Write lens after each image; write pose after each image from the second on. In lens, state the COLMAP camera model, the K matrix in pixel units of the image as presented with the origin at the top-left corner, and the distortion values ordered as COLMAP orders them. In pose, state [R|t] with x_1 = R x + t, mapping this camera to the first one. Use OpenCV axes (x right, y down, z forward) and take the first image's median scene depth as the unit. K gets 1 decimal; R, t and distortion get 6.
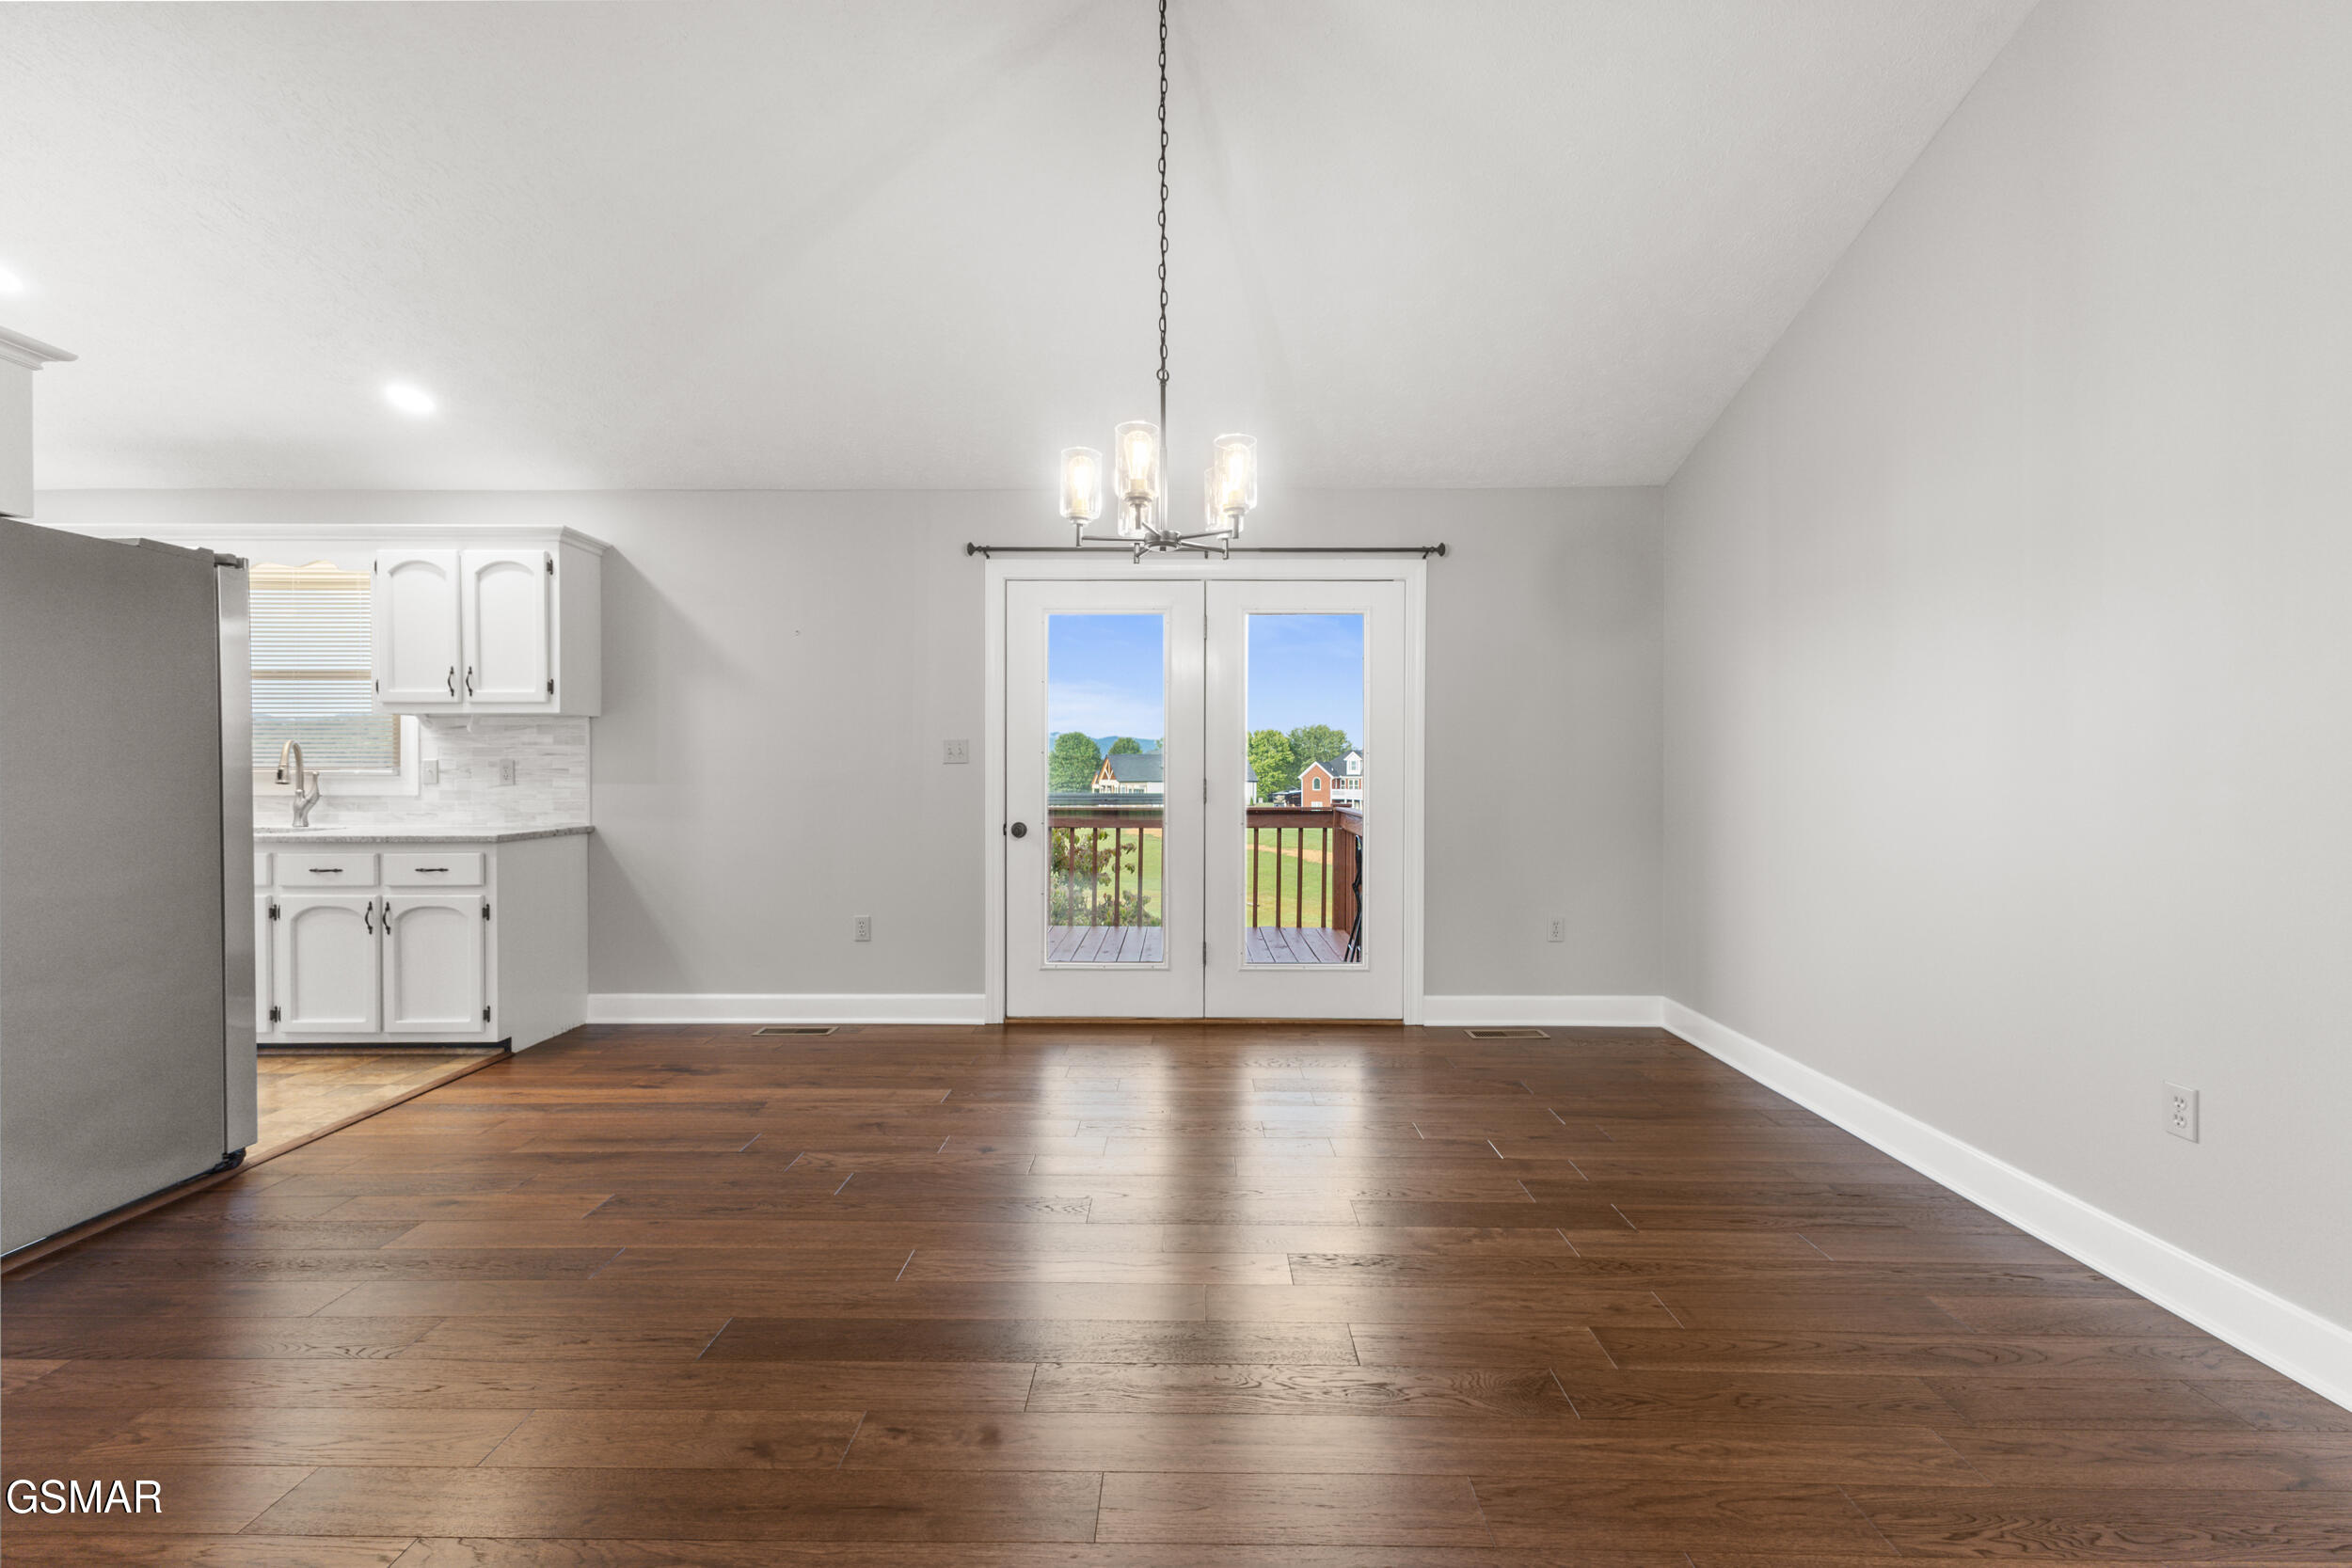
lens RADIAL K [[1016.5, 0, 1176.6], [0, 1016.5, 779.6], [0, 0, 1]] dist [0.009318, 0.000121]
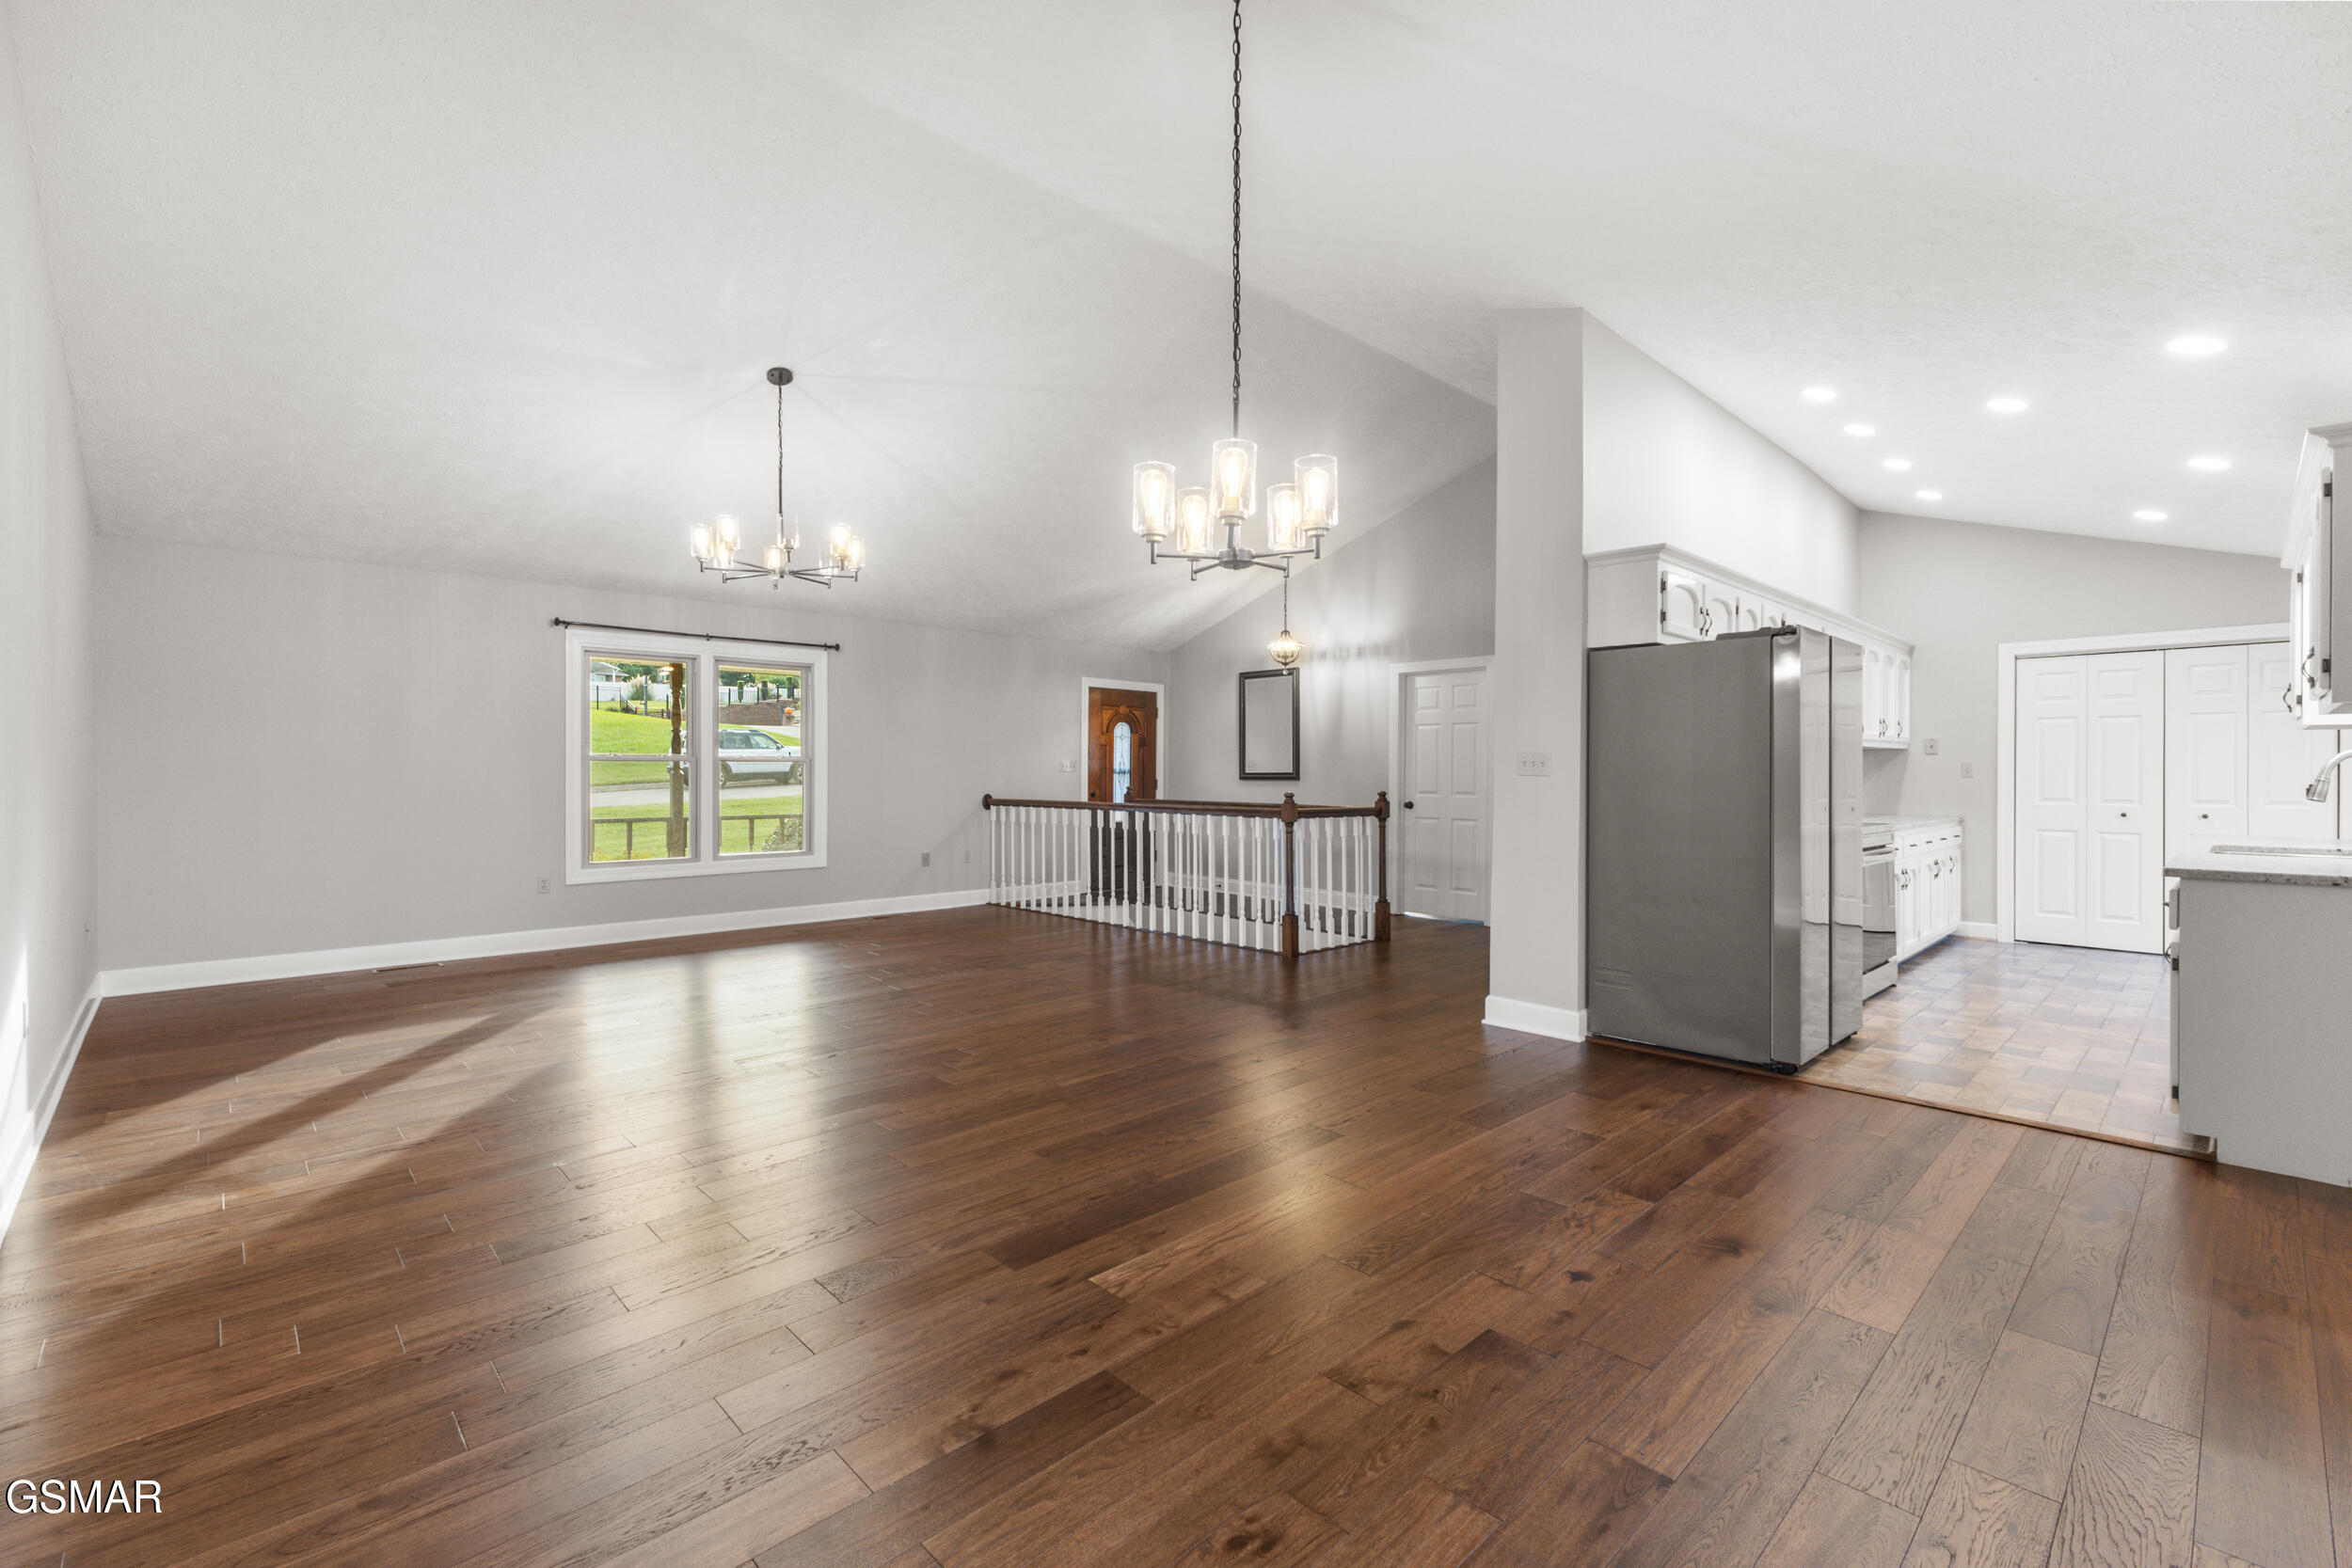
lens RADIAL K [[1016.5, 0, 1176.6], [0, 1016.5, 779.6], [0, 0, 1]] dist [0.009318, 0.000121]
pose [[-0.710781, 0.005417, -0.703392, 0.397341], [-0.008089, 0.999841, 0.015875, -0.018972], [0.703366, 0.016973, -0.710625, 0.912138]]
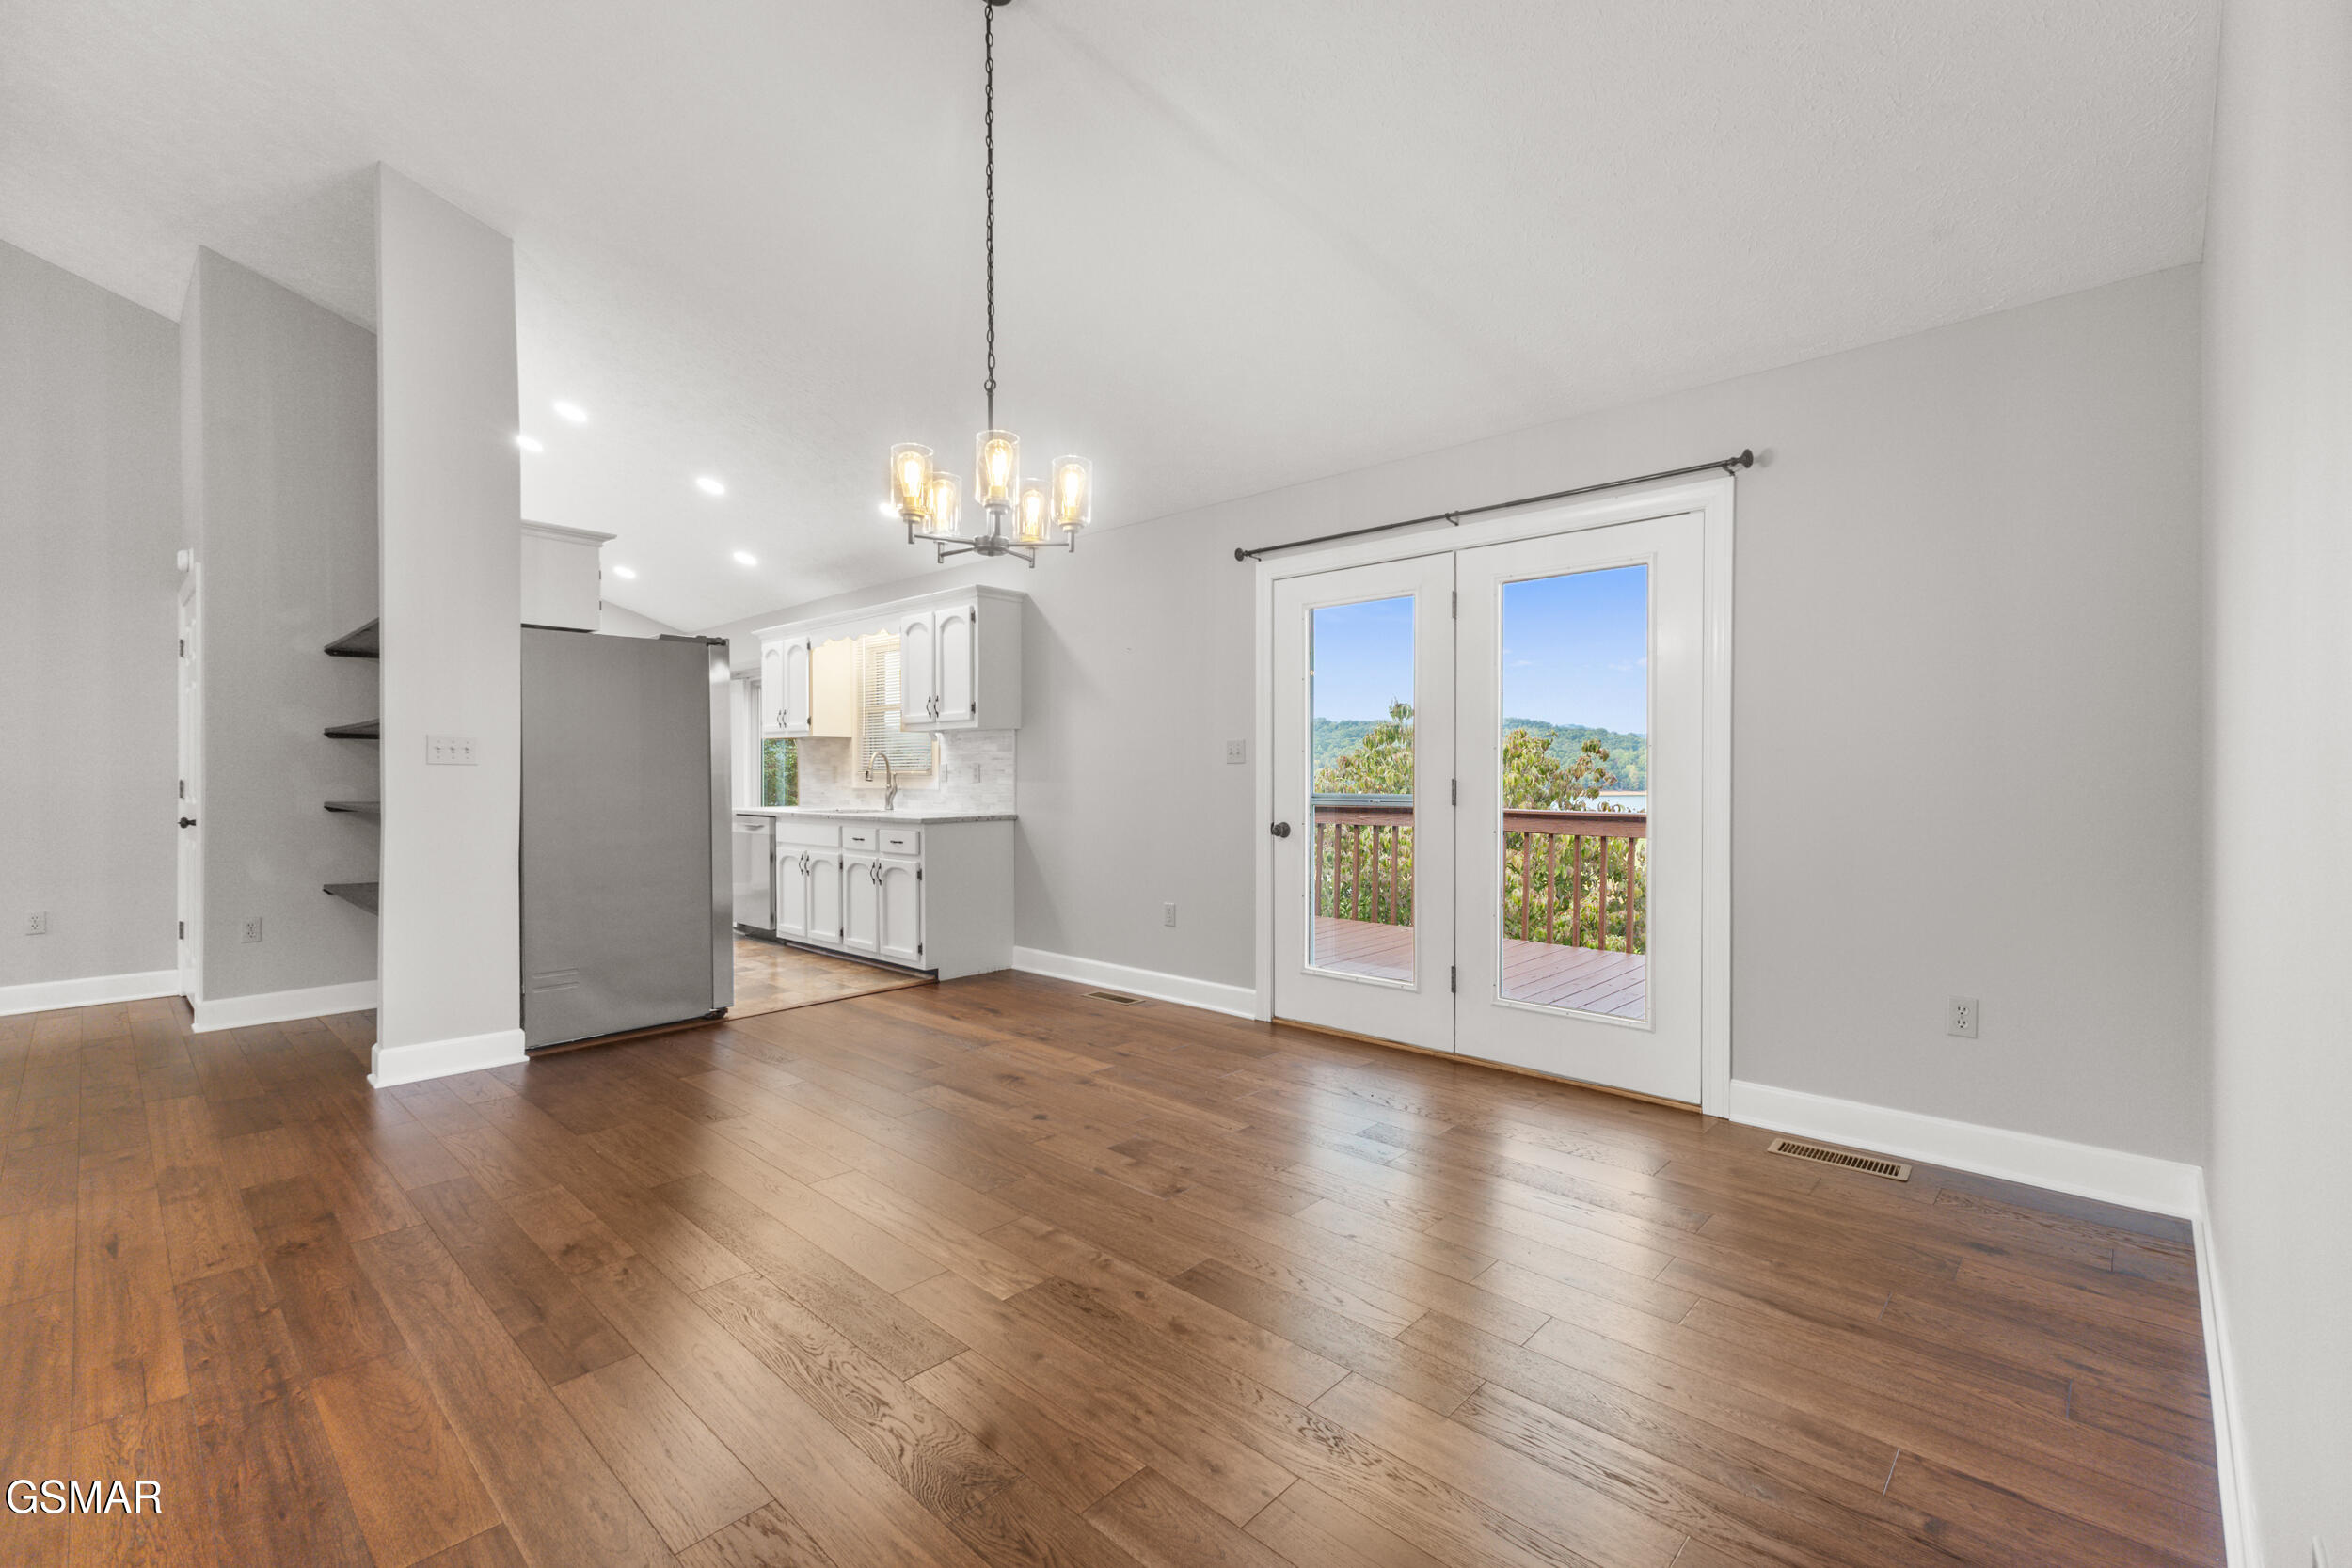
lens RADIAL K [[1016.5, 0, 1176.6], [0, 1016.5, 779.6], [0, 0, 1]] dist [0.009318, 0.000121]
pose [[0.737293, 0.002821, -0.675567, 0.448507], [-0.003430, 0.999994, 0.000431, 0.000432], [0.675565, 0.001999, 0.737298, 0.201199]]
